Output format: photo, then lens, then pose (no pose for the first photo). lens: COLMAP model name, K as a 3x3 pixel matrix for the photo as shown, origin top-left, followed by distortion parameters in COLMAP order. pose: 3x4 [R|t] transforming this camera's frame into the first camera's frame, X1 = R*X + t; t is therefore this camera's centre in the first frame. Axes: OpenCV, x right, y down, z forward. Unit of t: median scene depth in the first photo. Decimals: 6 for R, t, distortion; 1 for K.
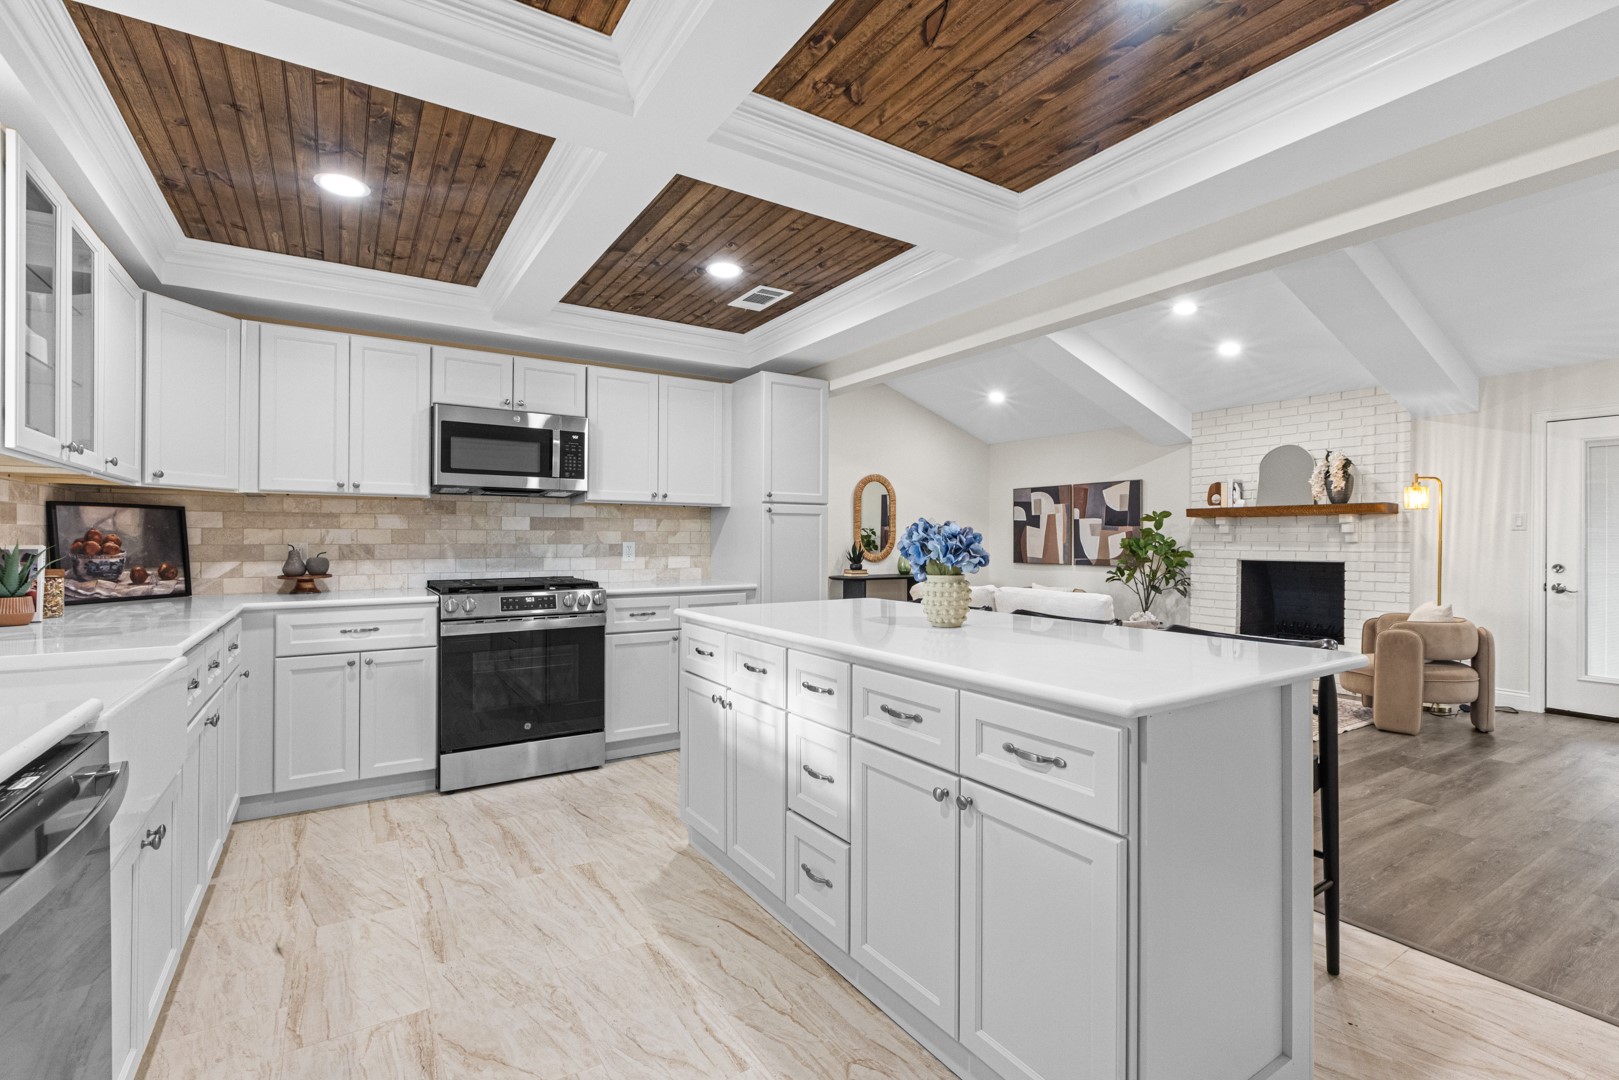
lens RADIAL K [[727.5, 0, 797.0], [0, 727.5, 538.0], [0, 0, 1]] dist [0.004167, -0.002885]
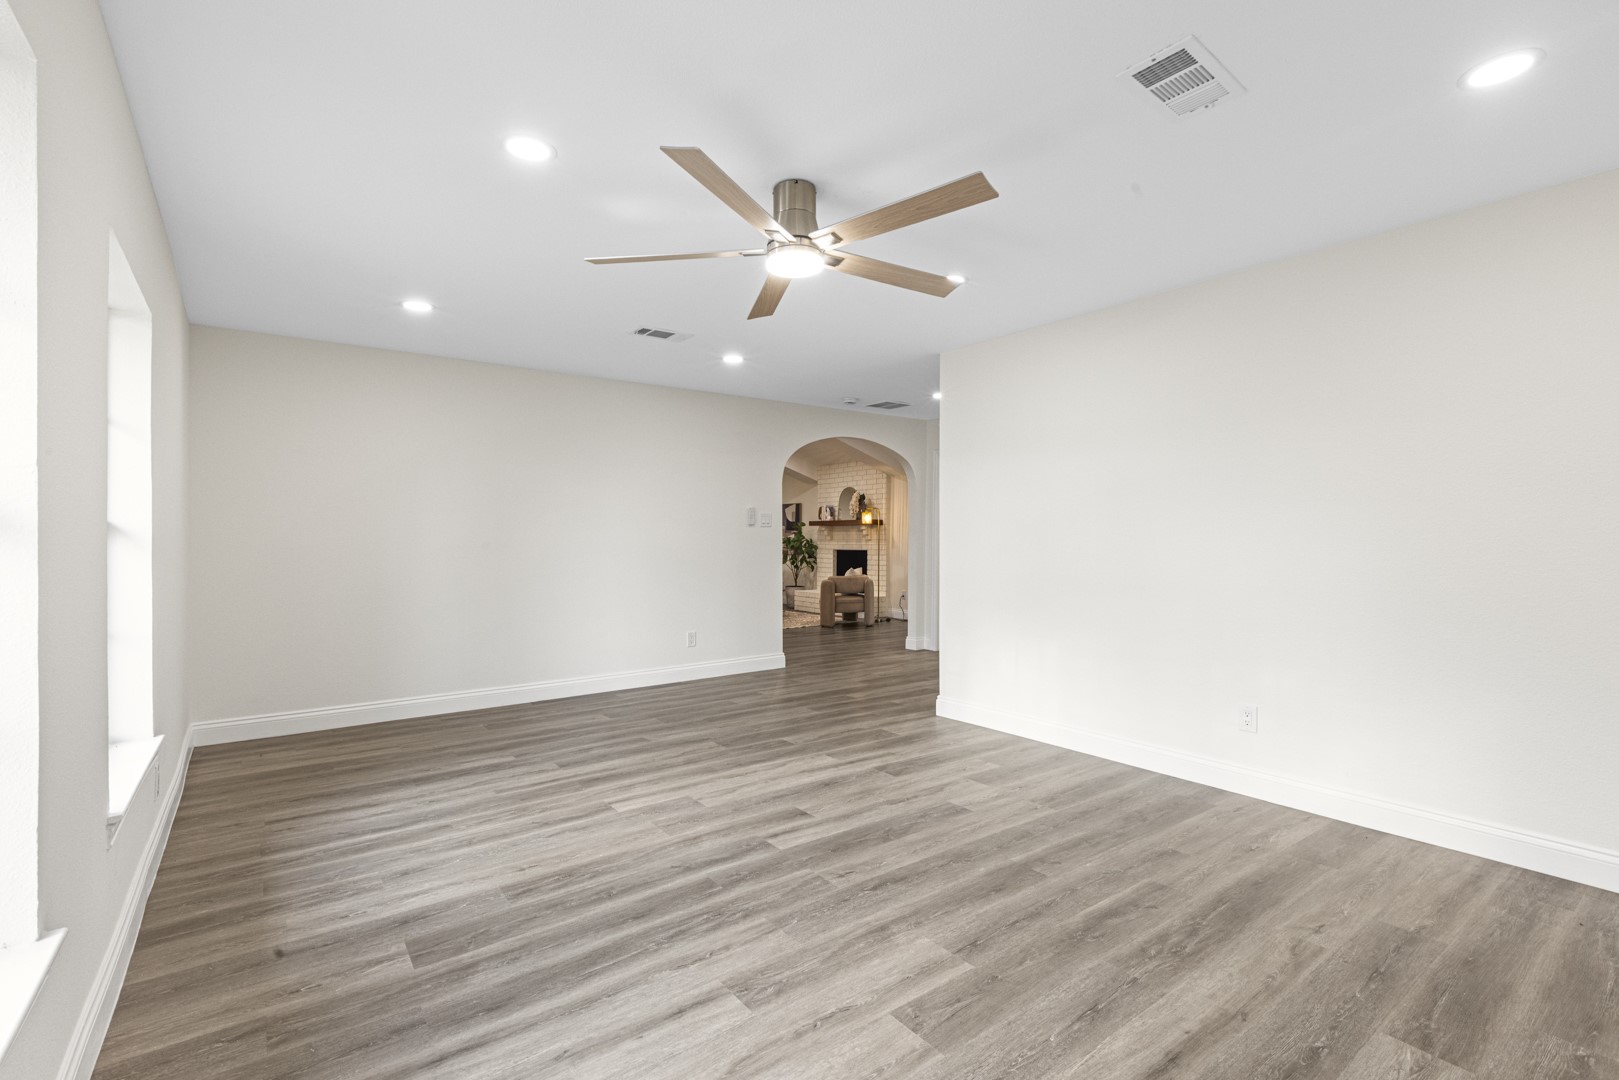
lens RADIAL K [[727.5, 0, 805.9], [0, 727.5, 540.6], [0, 0, 1]] dist [0.004167, -0.002885]
pose [[0.996935, -0.000577, 0.078233, 0.502390], [0.000433, 0.999998, 0.001861, 0.004747], [-0.078234, -0.001821, 0.996933, -0.984735]]
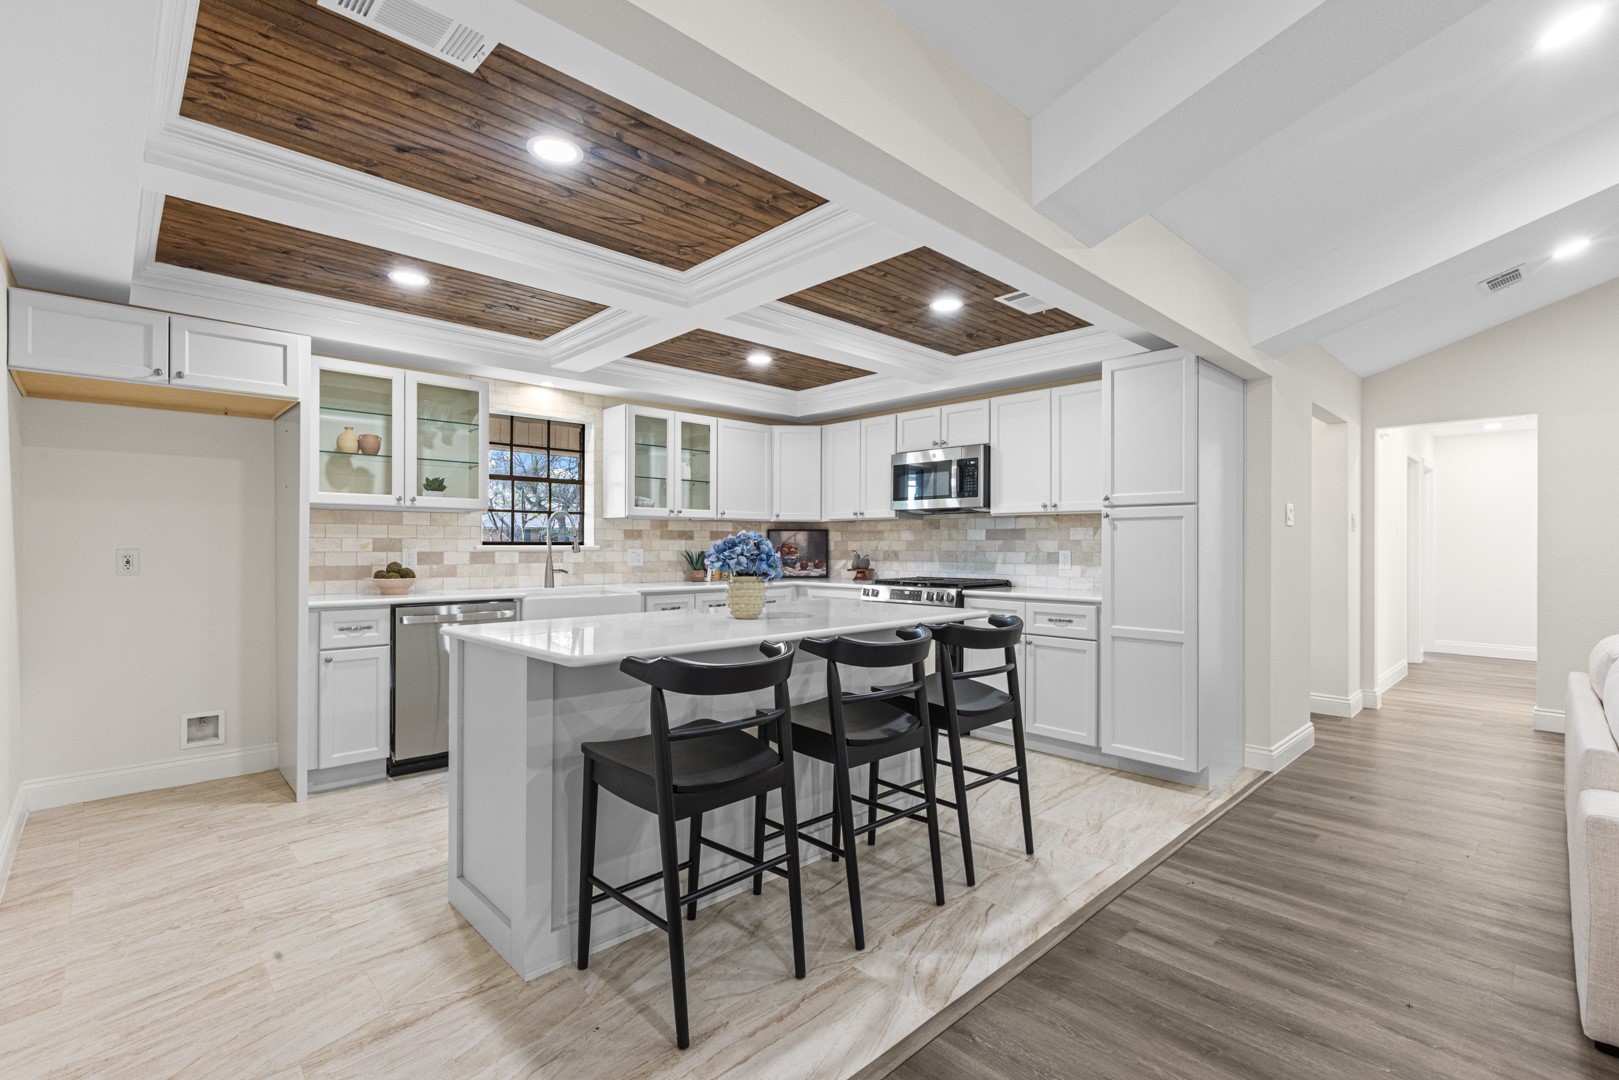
lens RADIAL K [[727.5, 0, 797.5], [0, 727.5, 541.3], [0, 0, 1]] dist [0.004167, -0.002885]
pose [[0.187733, -0.008177, -0.982186, 0.589547], [-0.001324, 0.999962, -0.008578, 0.001481], [0.982219, 0.002911, 0.187715, 0.354010]]
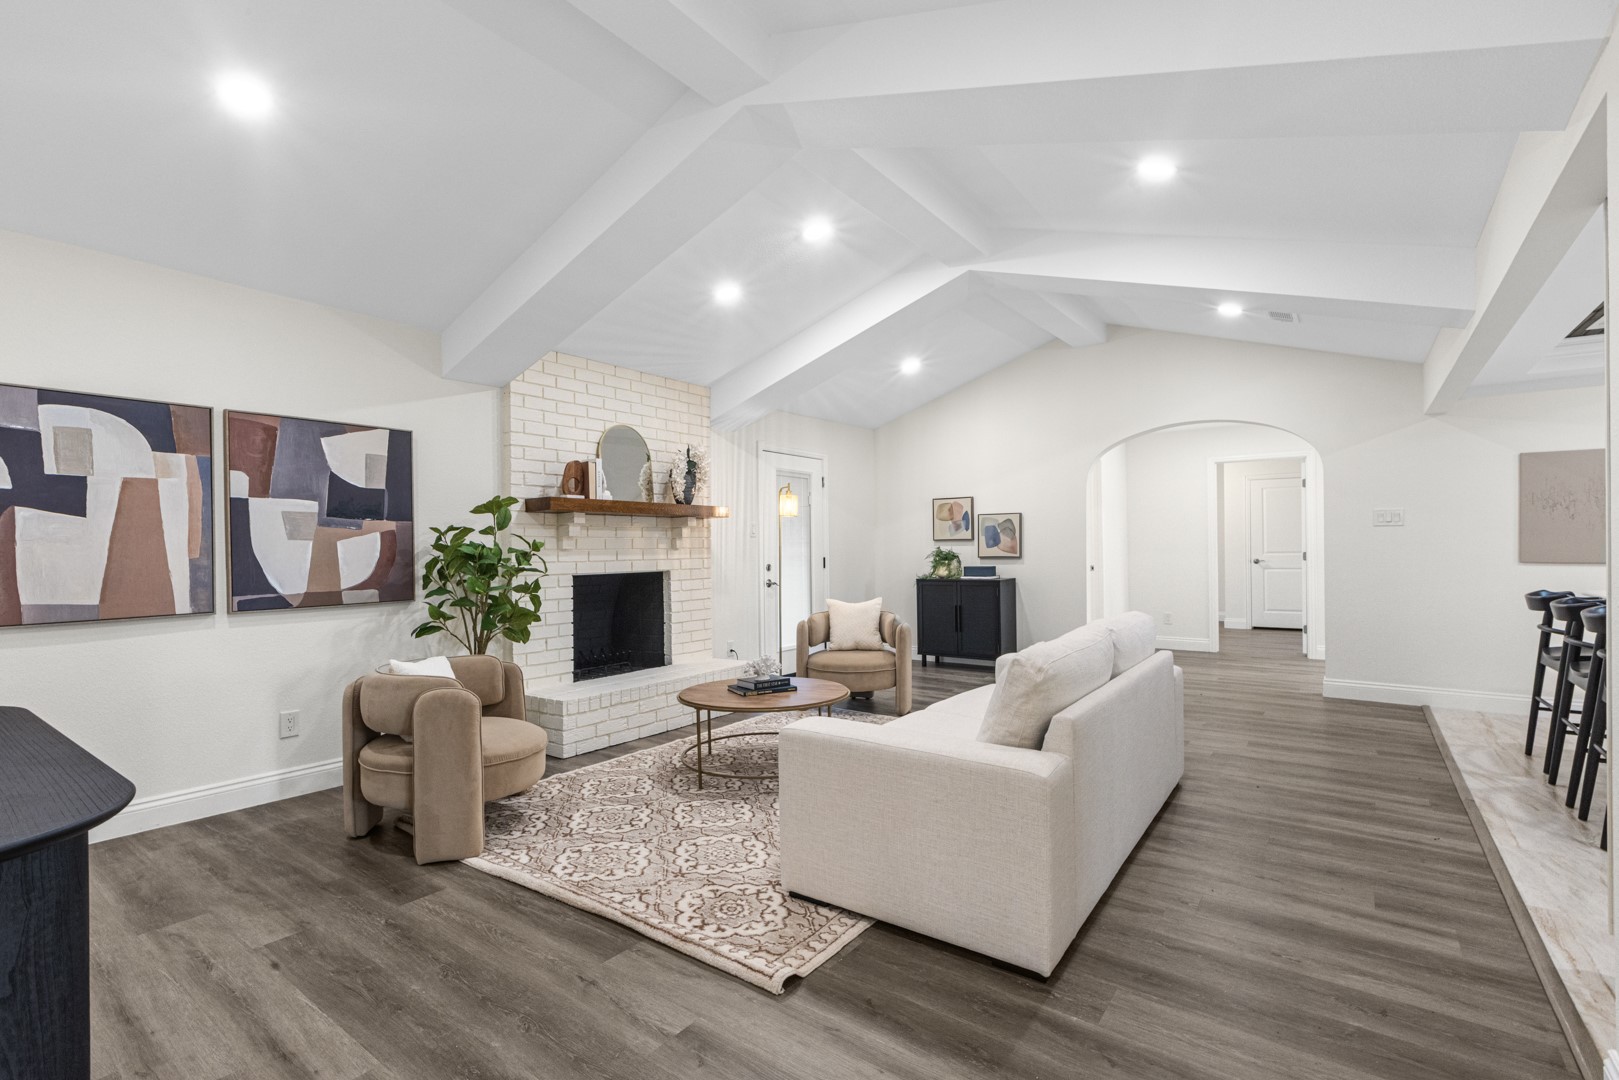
lens RADIAL K [[727.5, 0, 809.8], [0, 727.5, 543.5], [0, 0, 1]] dist [0.004167, -0.002885]
pose [[-0.360066, 0.001931, 0.932925, -0.160709], [0.004105, 0.999991, -0.000485, 0.001175], [-0.932918, 0.003655, -0.360071, 1.312306]]
